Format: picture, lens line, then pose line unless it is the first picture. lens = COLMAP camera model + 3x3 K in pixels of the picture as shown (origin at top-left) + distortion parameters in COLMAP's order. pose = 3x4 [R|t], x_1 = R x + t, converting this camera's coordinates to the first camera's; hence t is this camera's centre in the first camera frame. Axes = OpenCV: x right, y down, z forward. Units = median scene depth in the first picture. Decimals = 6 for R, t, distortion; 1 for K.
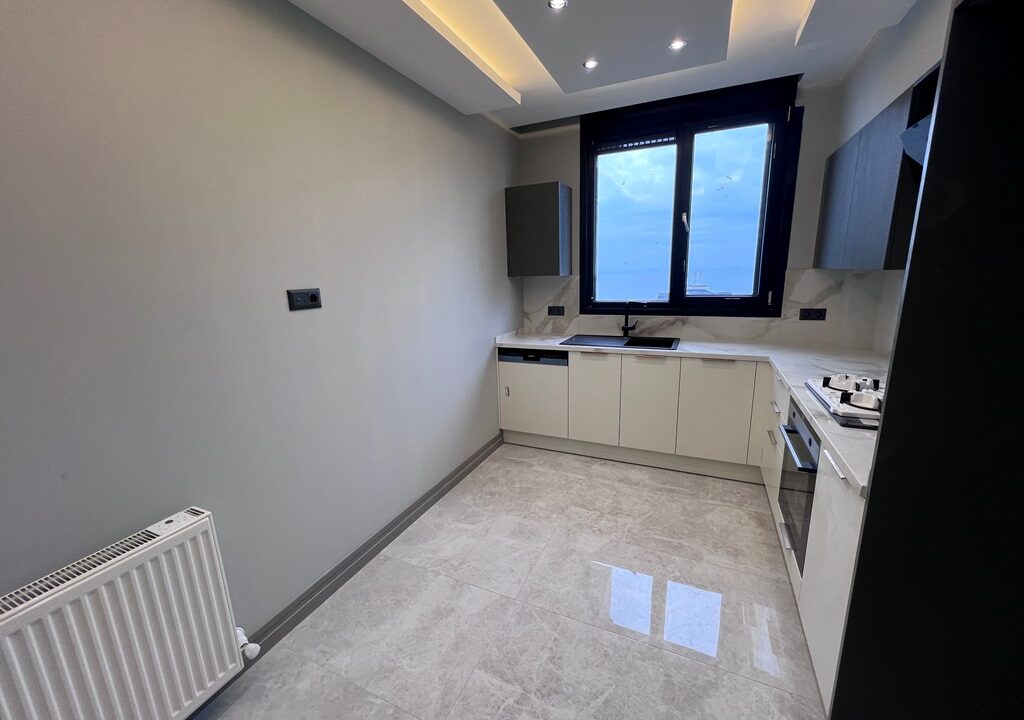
lens RADIAL K [[409.9, 0, 513.8], [0, 409.9, 362.3], [0, 0, 1]] dist [-0.000201, 0.000183]
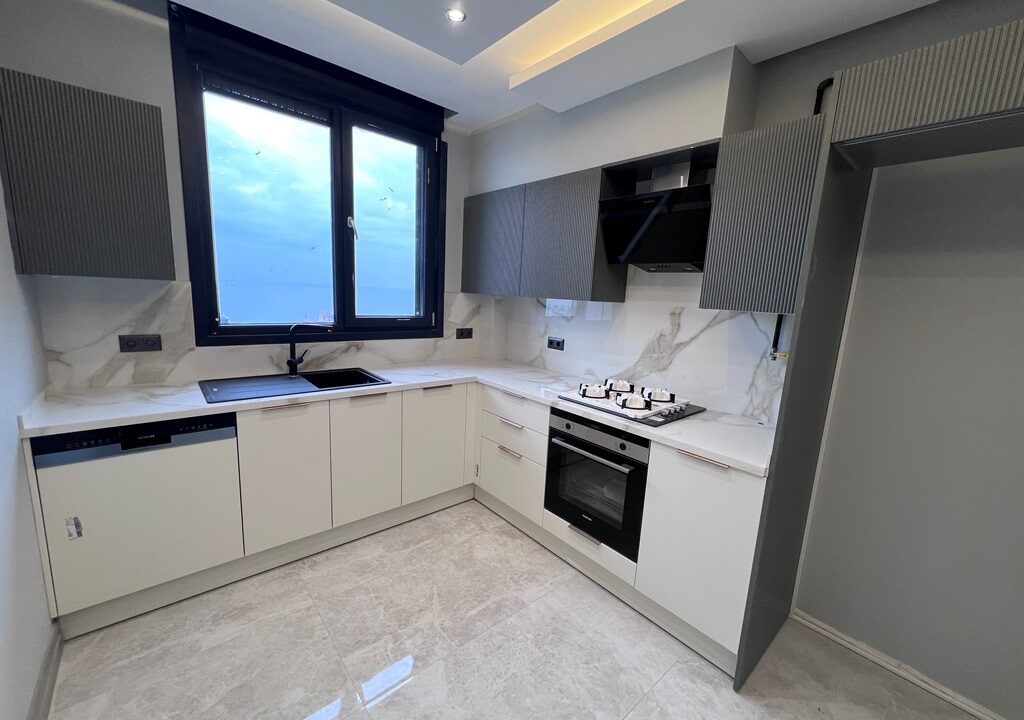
lens RADIAL K [[409.9, 0, 513.8], [0, 409.9, 362.3], [0, 0, 1]] dist [-0.000201, 0.000183]
pose [[0.413147, -0.103929, 0.904714, -0.257594], [0.133797, 0.989613, 0.052582, -0.085734], [-0.900782, 0.099324, 0.422761, 0.442913]]
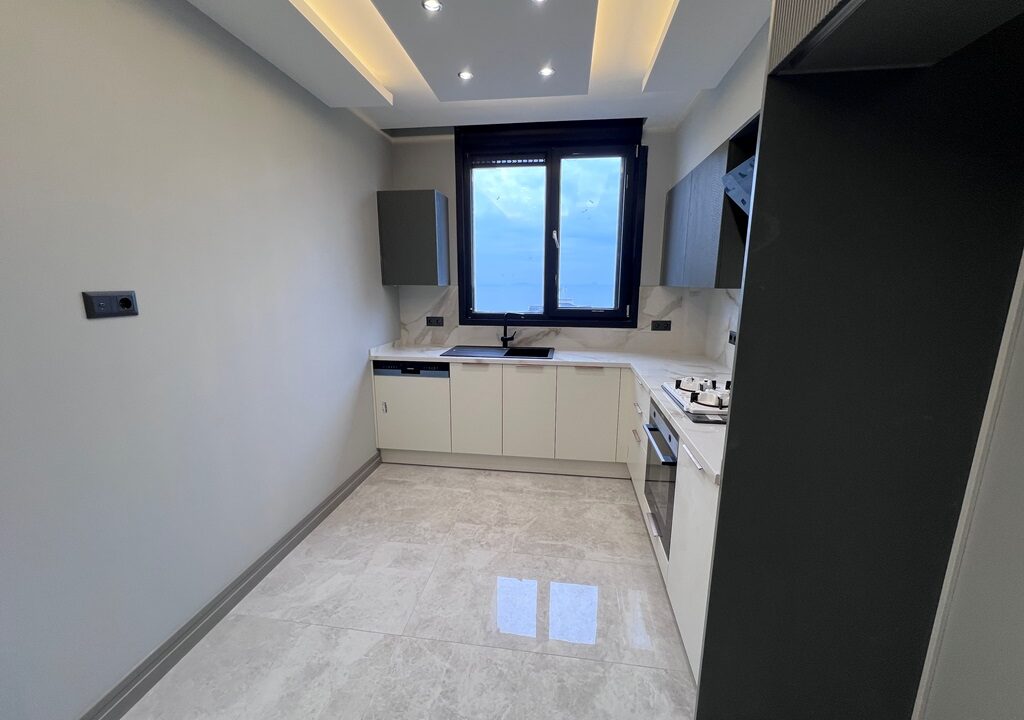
lens RADIAL K [[409.9, 0, 513.8], [0, 409.9, 362.3], [0, 0, 1]] dist [-0.000201, 0.000183]
pose [[0.955950, -0.024163, 0.292533, -0.006915], [0.032021, 0.999243, -0.022105, -0.001664], [-0.291777, 0.030498, 0.956000, 0.023673]]
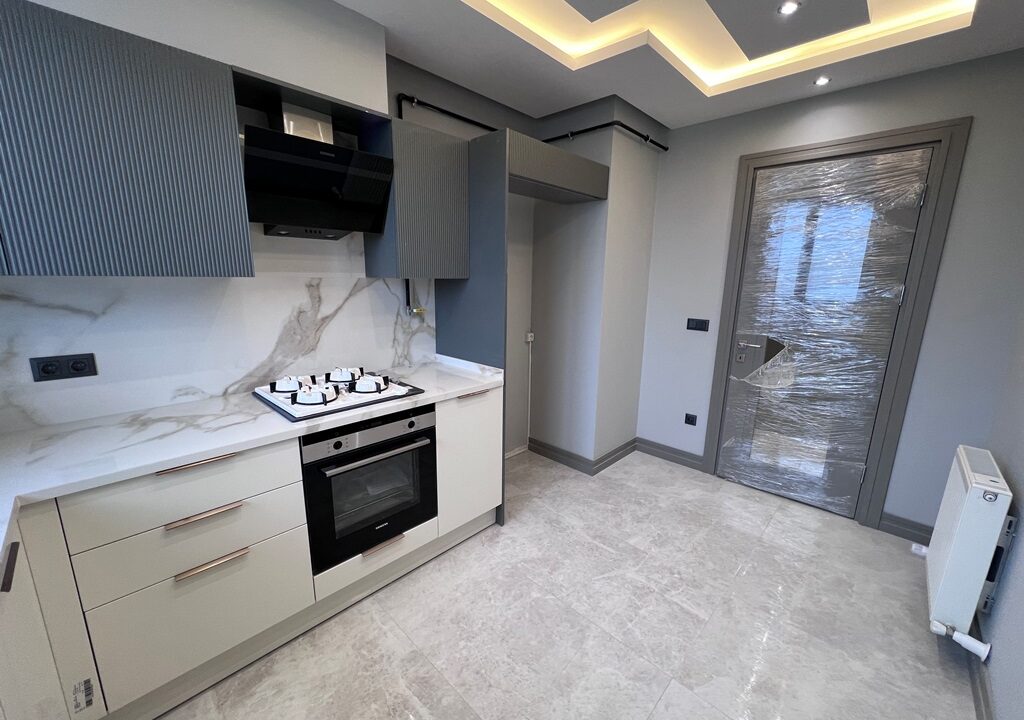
lens RADIAL K [[418.1, 0, 515.8], [0, 418.1, 362.4], [0, 0, 1]] dist [0.010744, -0.000022]
pose [[-0.945529, -0.055867, 0.320707, 0.043603], [0.079627, 0.915547, 0.394251, -0.237476], [-0.315648, 0.398313, -0.861228, 1.079871]]
